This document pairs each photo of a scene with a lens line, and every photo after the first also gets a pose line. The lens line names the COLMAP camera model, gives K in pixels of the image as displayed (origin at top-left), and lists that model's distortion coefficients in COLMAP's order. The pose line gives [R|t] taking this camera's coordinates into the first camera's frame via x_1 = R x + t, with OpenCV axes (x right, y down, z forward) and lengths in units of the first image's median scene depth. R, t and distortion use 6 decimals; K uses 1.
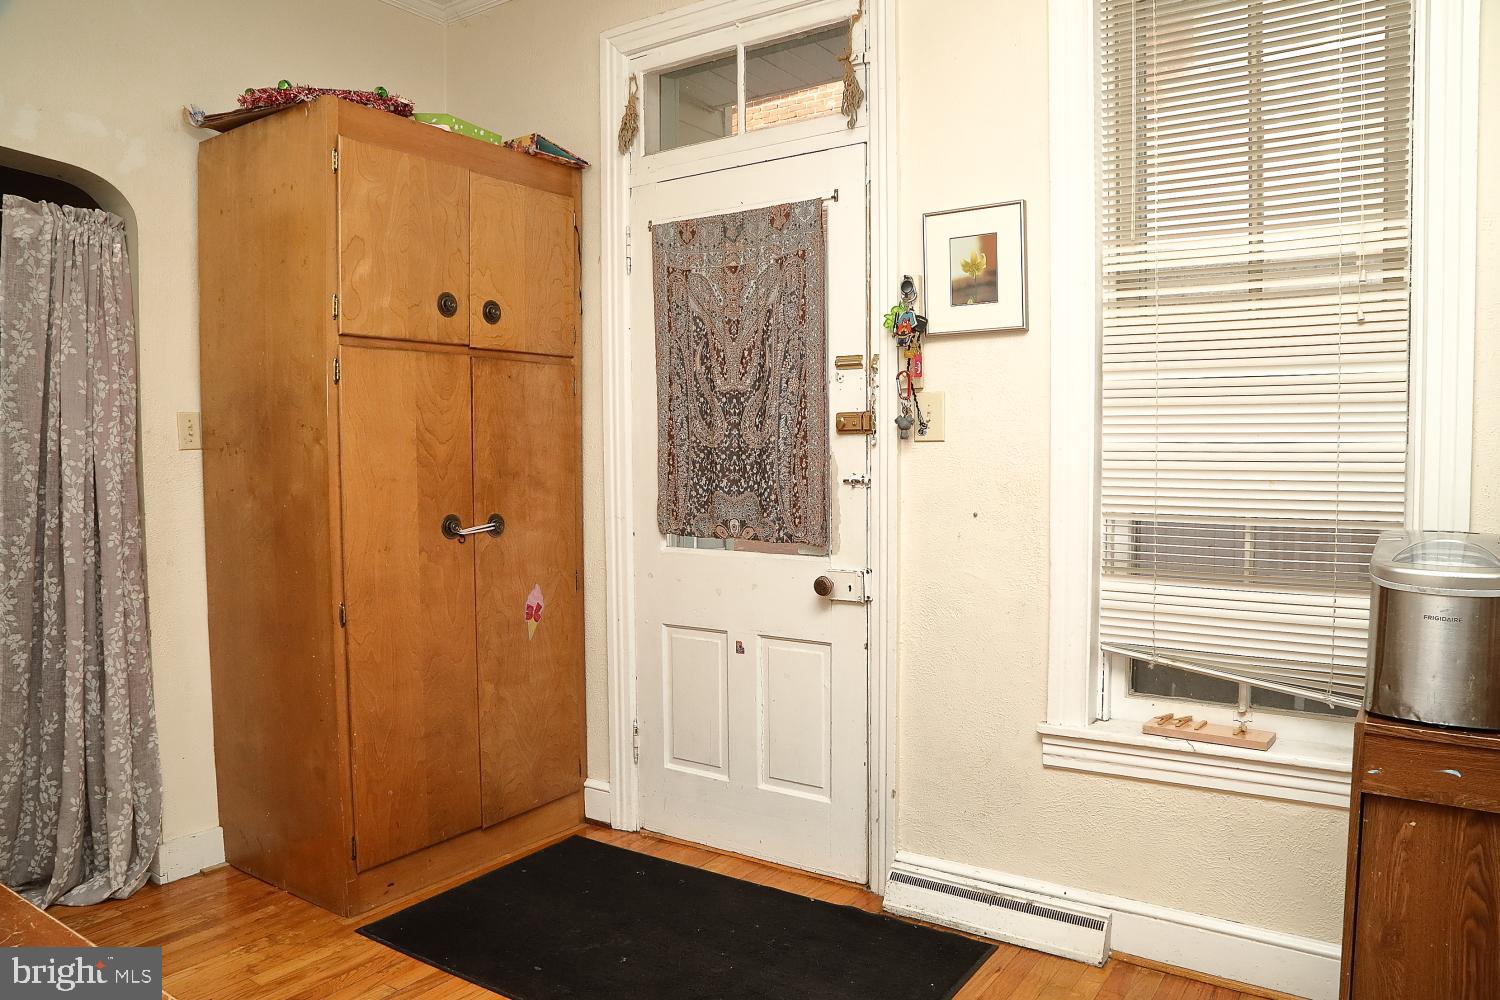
lens RADIAL K [[1052.2, 0, 750.0], [0, 1052.2, 500.0], [0, 0, 1]] dist [-0.066253, 0.002545]
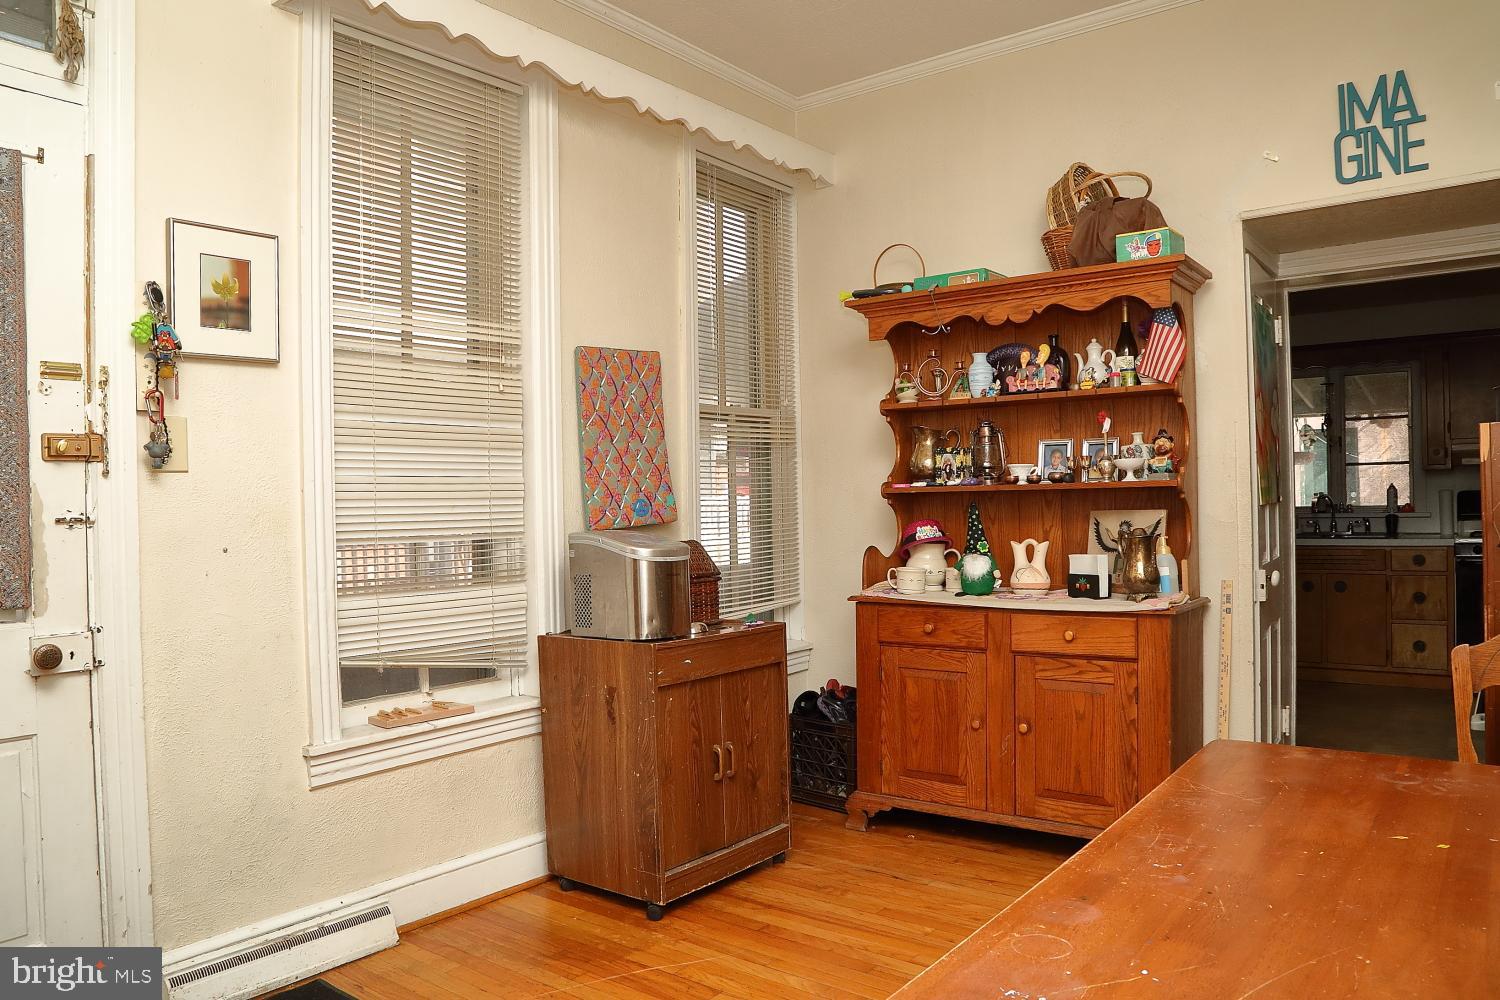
lens RADIAL K [[1128.7, 0, 750.0], [0, 1128.7, 500.0], [0, 0, 1]] dist [-0.000770, -0.000441]
pose [[0.070602, 0.002161, 0.997502, -0.780109], [0.065743, 0.997813, -0.006815, 0.007157], [-0.995336, 0.066059, 0.070305, 0.463720]]
